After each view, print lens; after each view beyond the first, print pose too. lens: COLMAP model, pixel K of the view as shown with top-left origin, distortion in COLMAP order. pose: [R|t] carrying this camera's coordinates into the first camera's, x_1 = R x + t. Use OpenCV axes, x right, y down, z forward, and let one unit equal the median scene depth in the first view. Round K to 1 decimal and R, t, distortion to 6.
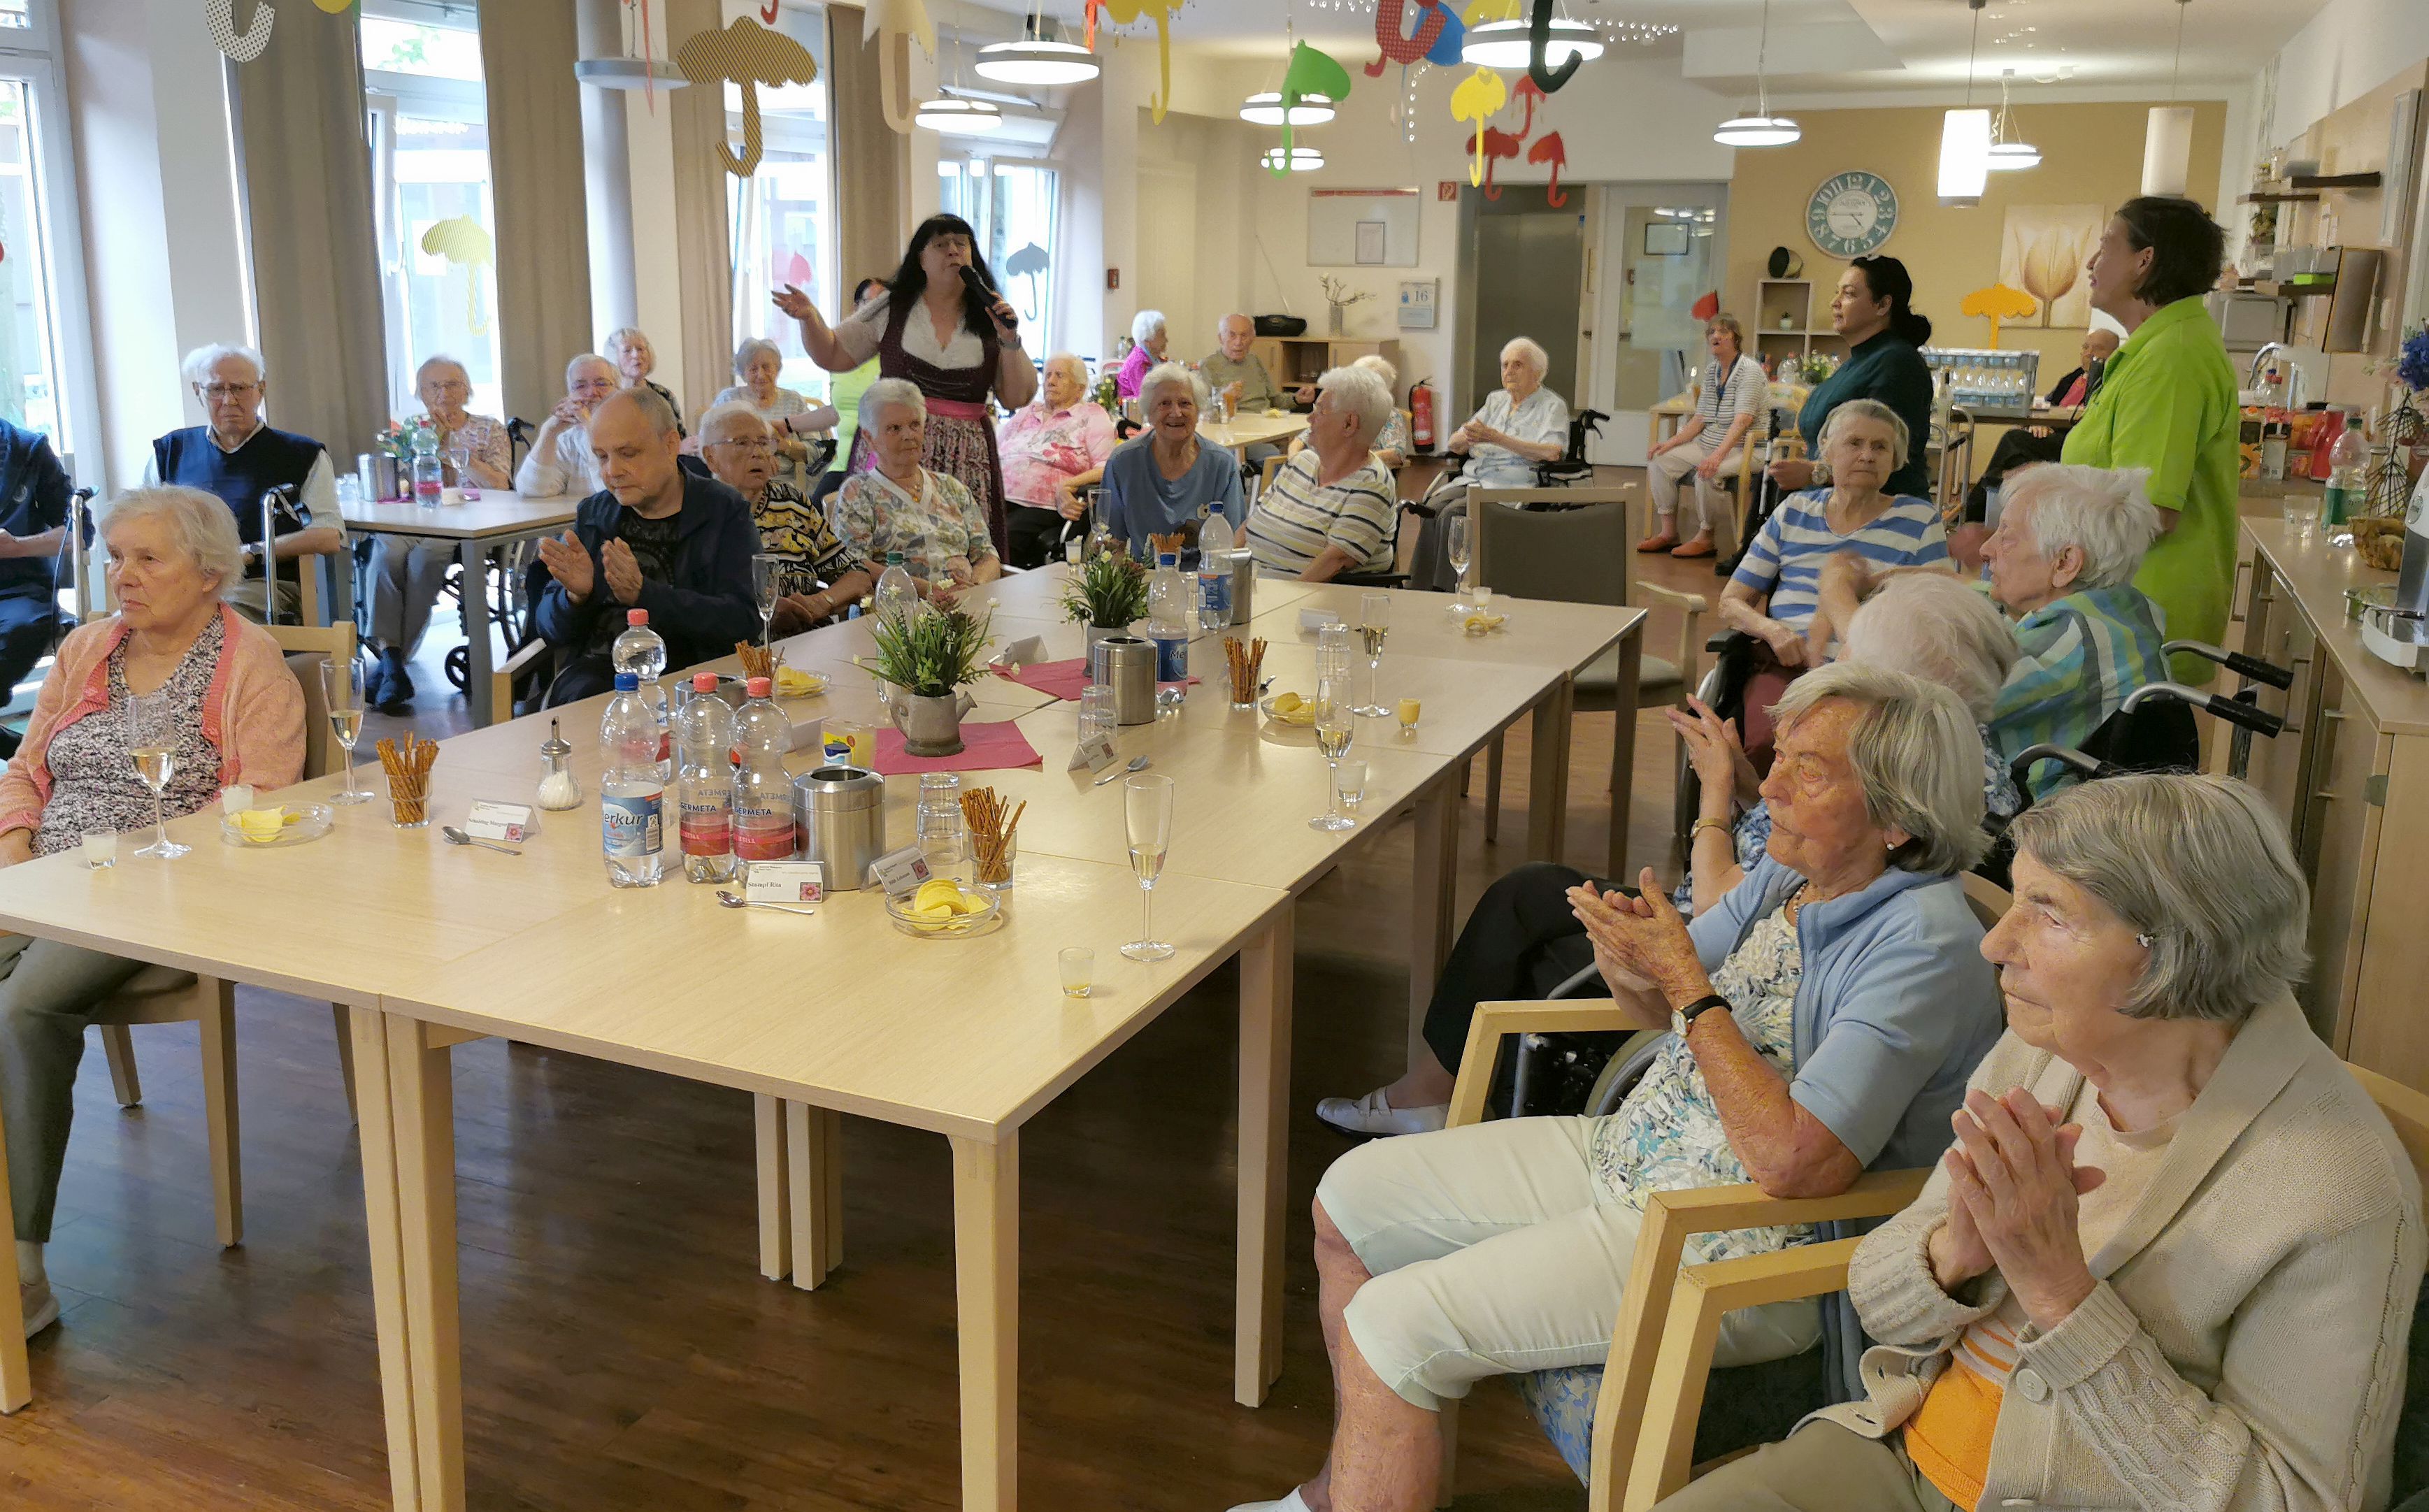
lens RADIAL K [[1971.2, 0, 1154.4], [0, 1971.2, 678.4], [0, 0, 1]] dist [0.033735, -0.019758]
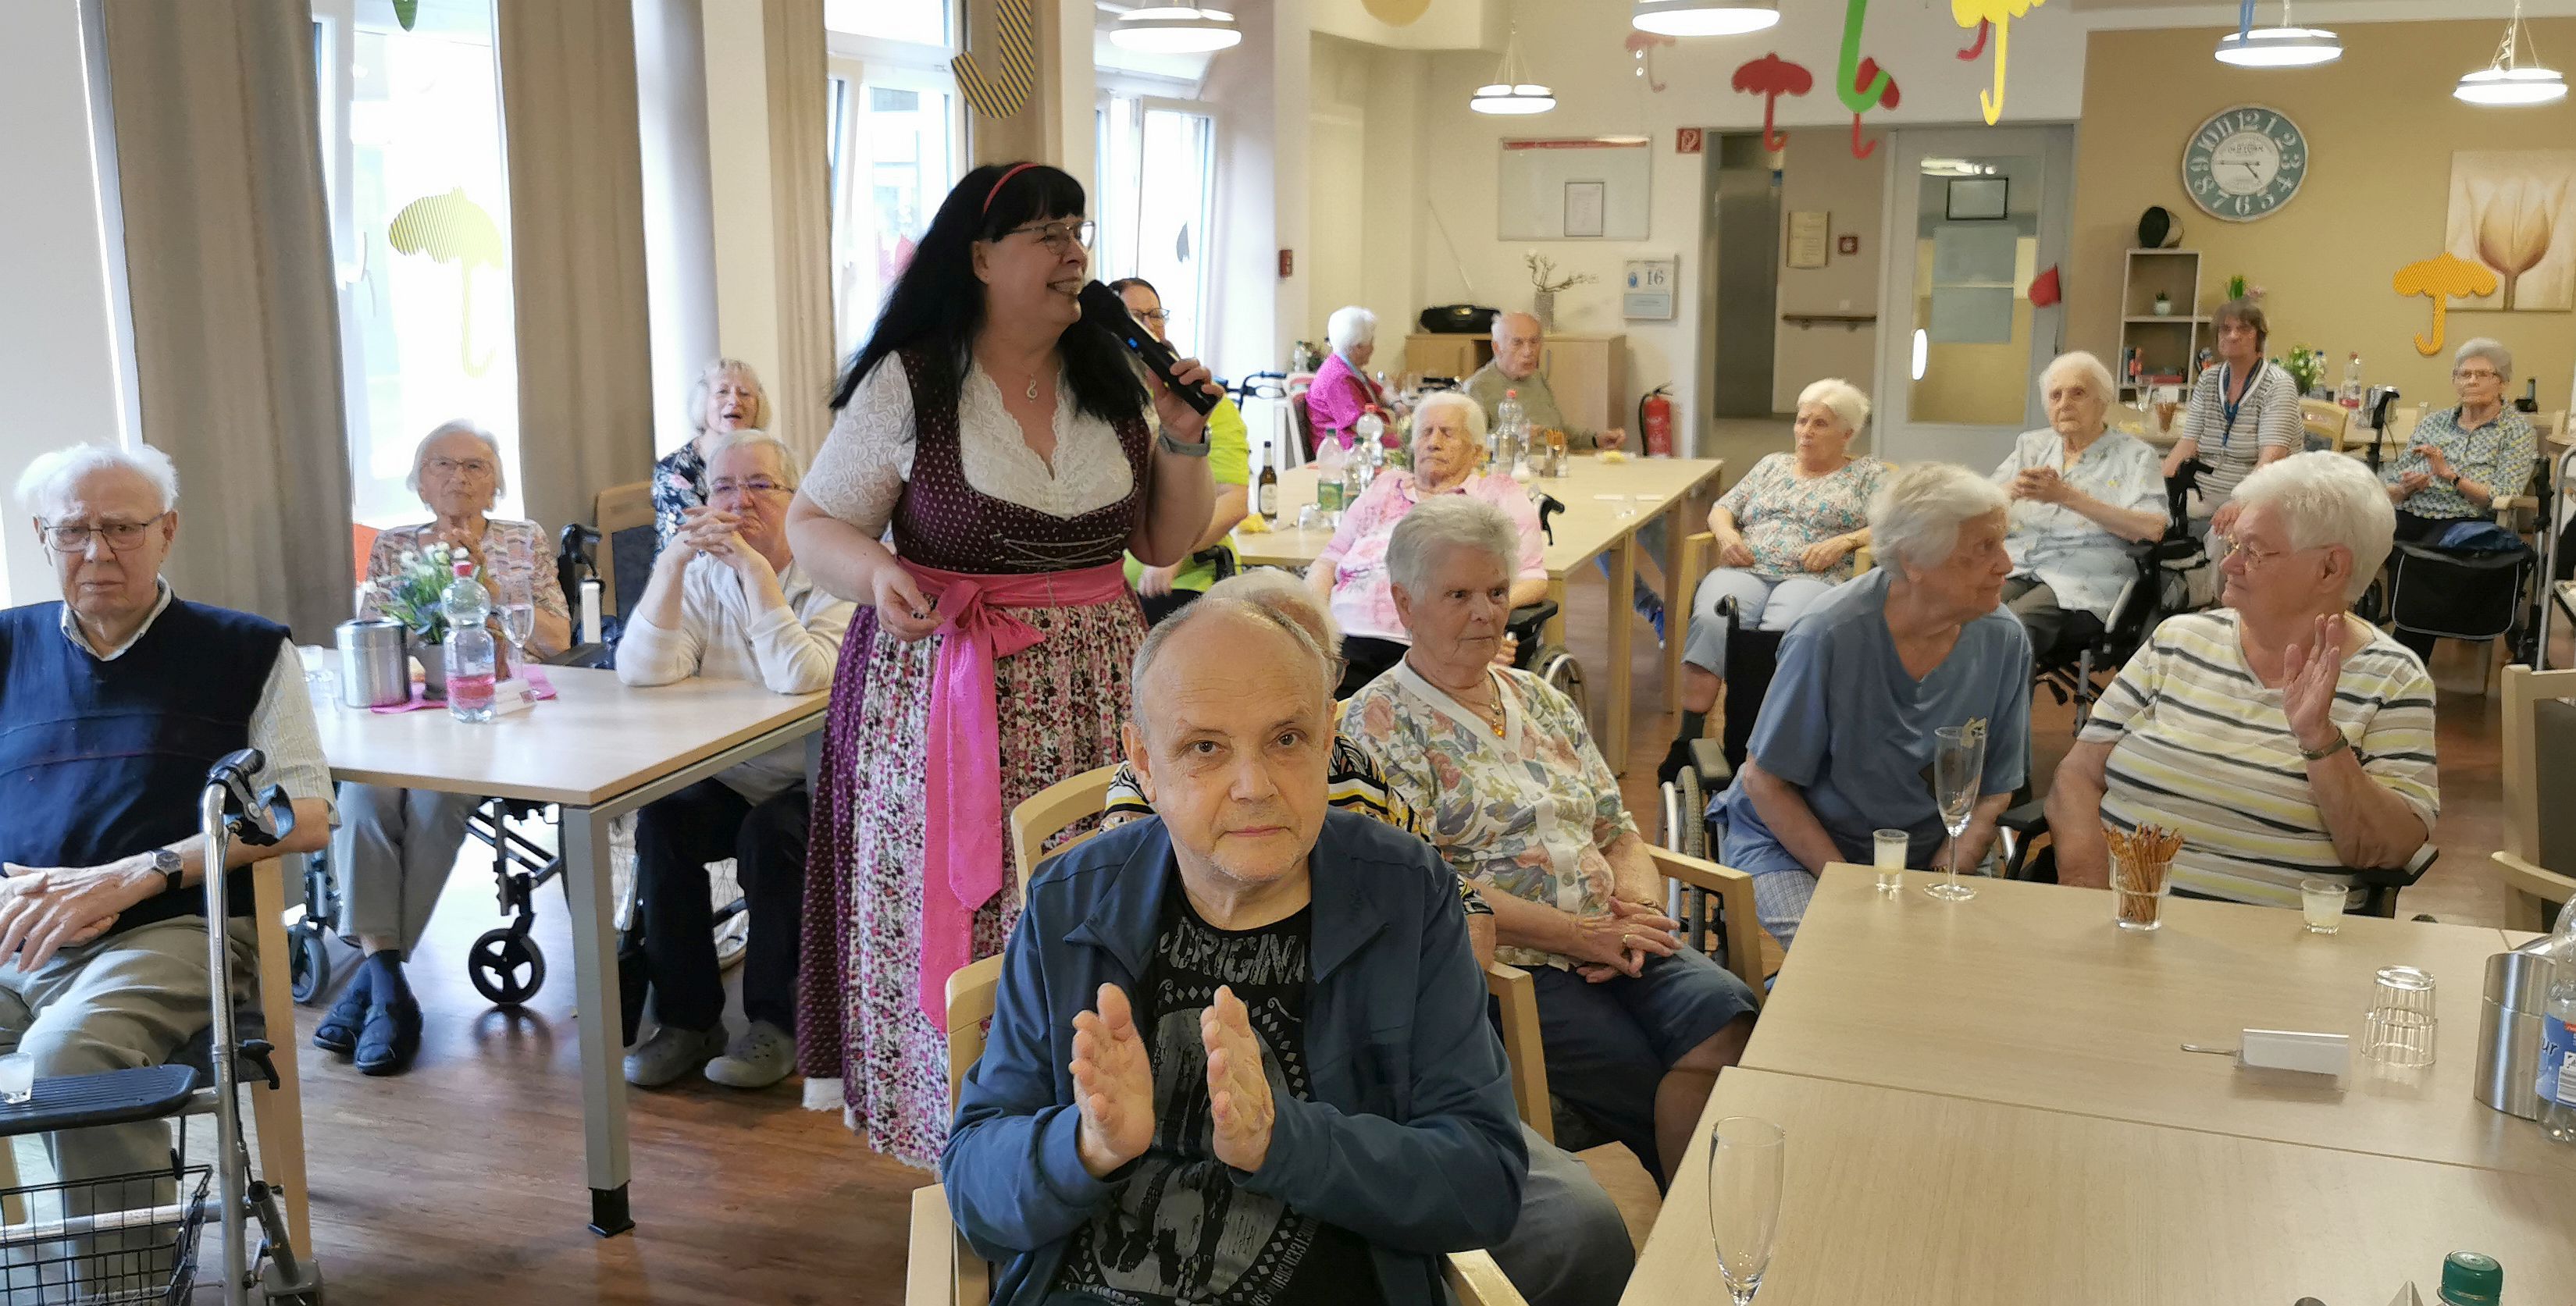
lens RADIAL K [[2213.2, 0, 1225.0], [0, 2213.2, 636.9], [0, 0, 1]] dist [0.058459, -0.079599]
pose [[0.997882, -0.023582, 0.060622, -0.192368], [0.025133, 0.999372, -0.024962, -0.087404], [-0.059995, 0.026432, 0.997849, 0.367180]]
